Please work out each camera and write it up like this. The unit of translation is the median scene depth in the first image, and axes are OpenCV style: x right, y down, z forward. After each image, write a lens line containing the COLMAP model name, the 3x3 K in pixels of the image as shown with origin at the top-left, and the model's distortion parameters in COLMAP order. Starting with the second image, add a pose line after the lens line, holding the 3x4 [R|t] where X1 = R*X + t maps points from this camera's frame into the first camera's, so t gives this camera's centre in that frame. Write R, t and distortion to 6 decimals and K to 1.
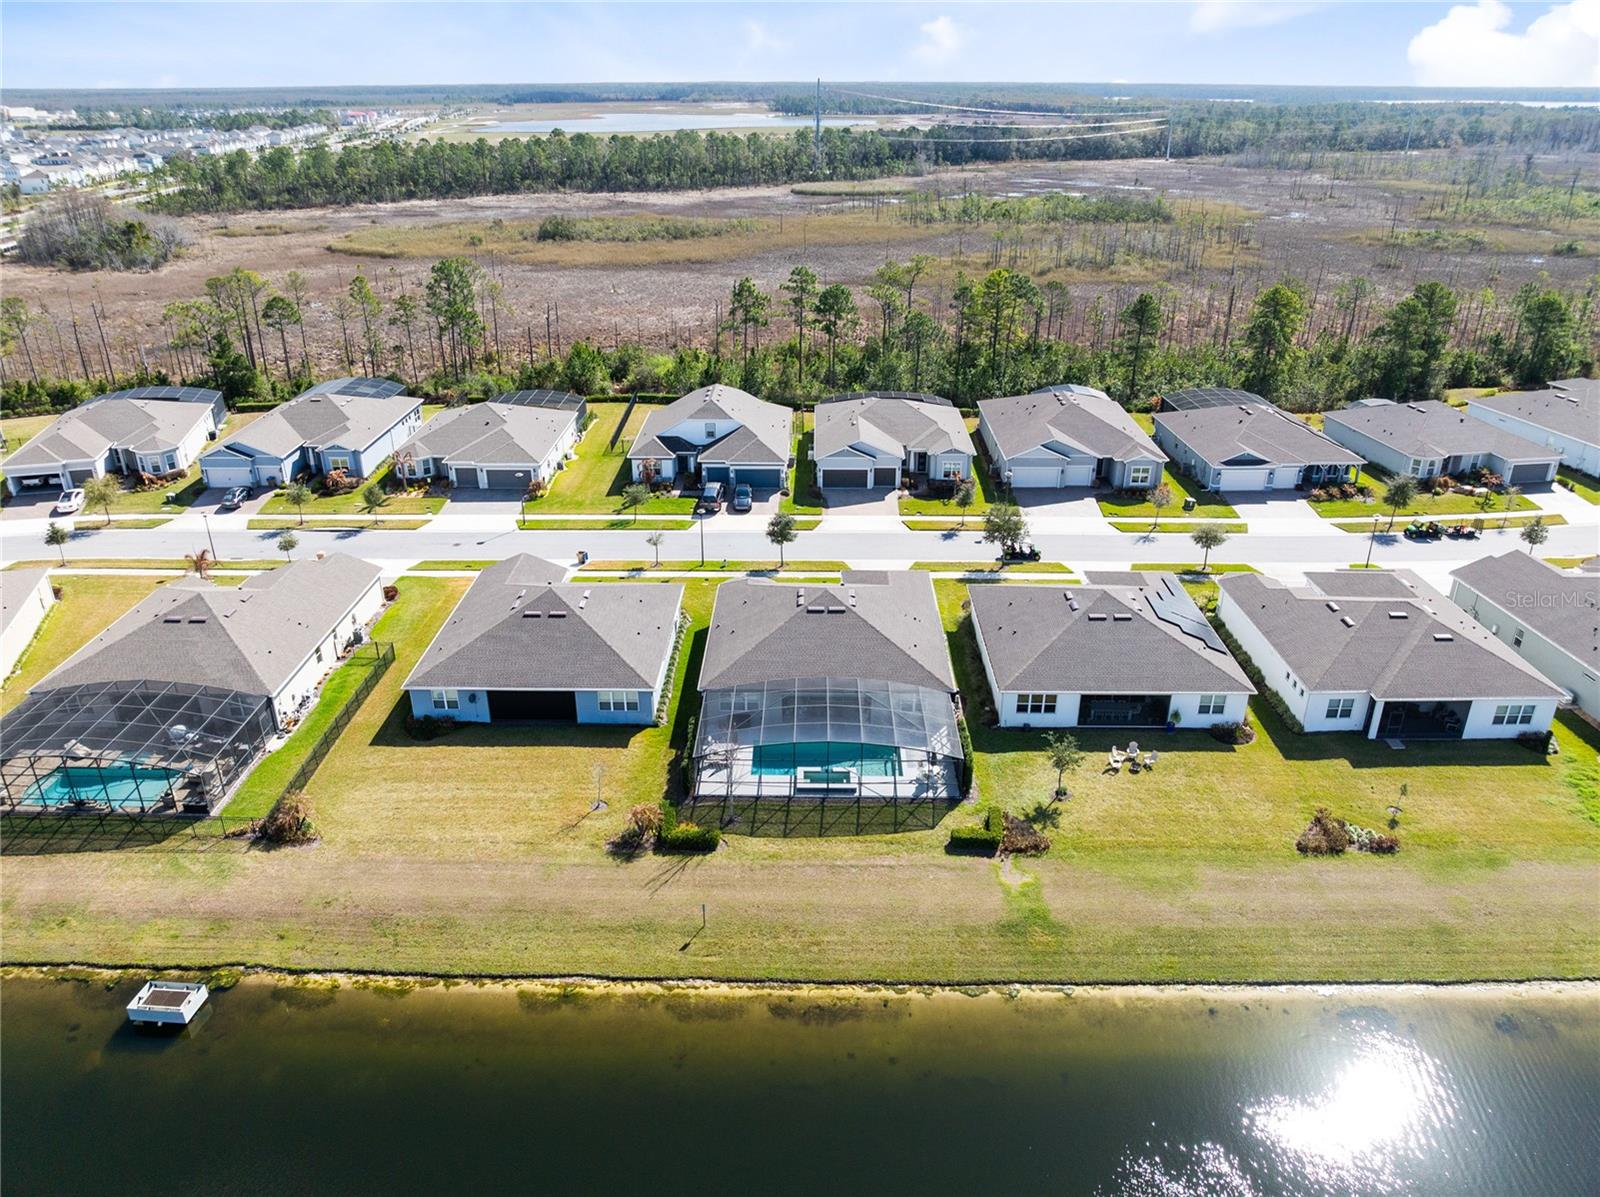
lens RADIAL K [[1130.3, 0, 800.0], [0, 1130.3, 598.5], [0, 0, 1]] dist [-0.037412, 0.002292]
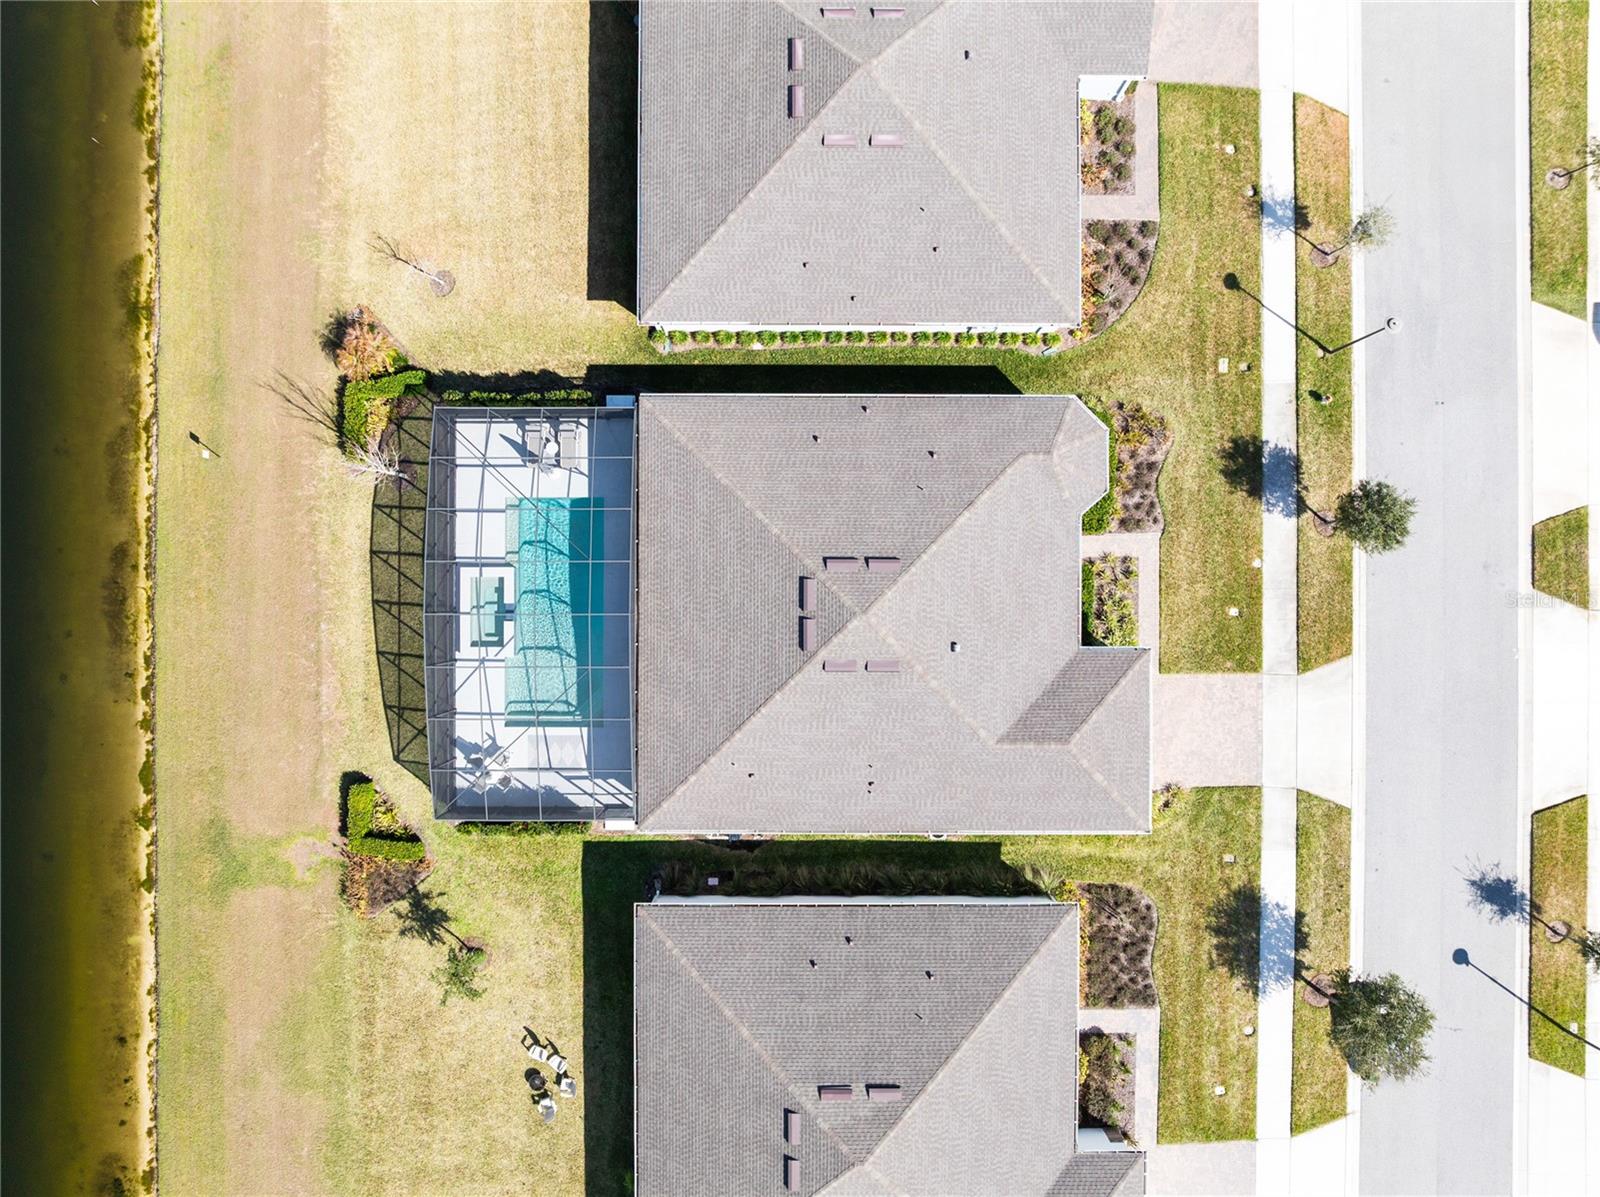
lens RADIAL K [[1130.3, 0, 800.0], [0, 1130.3, 598.5], [0, 0, 1]] dist [-0.037412, 0.002292]
pose [[0.013272, 0.999911, 0.000963, 0.018161], [-0.421739, 0.004724, 0.906705, -0.537649], [0.906620, -0.012440, 0.421764, 0.911870]]
